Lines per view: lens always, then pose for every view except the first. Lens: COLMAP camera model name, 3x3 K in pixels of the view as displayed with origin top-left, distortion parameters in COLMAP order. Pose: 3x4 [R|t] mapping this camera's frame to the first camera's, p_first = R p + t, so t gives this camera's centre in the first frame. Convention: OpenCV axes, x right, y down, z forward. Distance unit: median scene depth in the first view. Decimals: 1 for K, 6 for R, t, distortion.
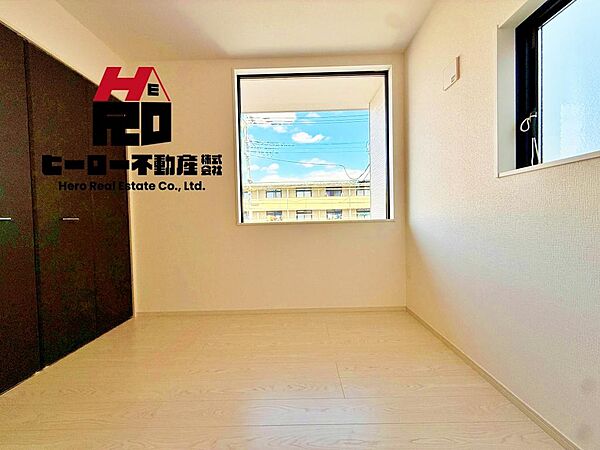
lens RADIAL K [[237.8, 0, 299.2], [0, 237.8, 223.5], [0, 0, 1]] dist [-0.006639, -0.000320]
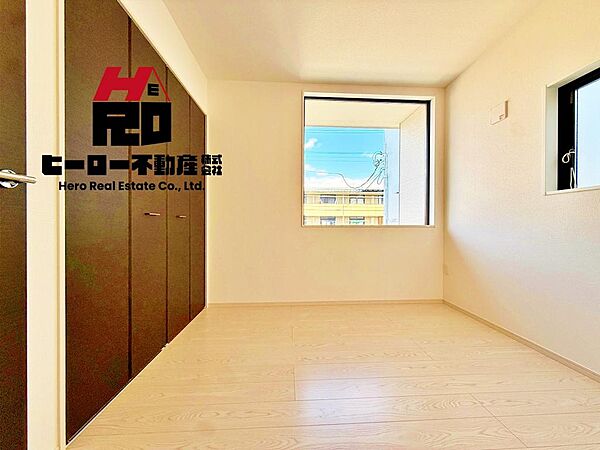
lens RADIAL K [[237.8, 0, 300.9], [0, 237.8, 226.0], [0, 0, 1]] dist [-0.006639, -0.000320]
pose [[0.997422, 0.026264, 0.066785, -0.330957], [-0.025244, 0.999552, -0.016081, 0.020025], [-0.067177, 0.014353, 0.997638, -0.132841]]
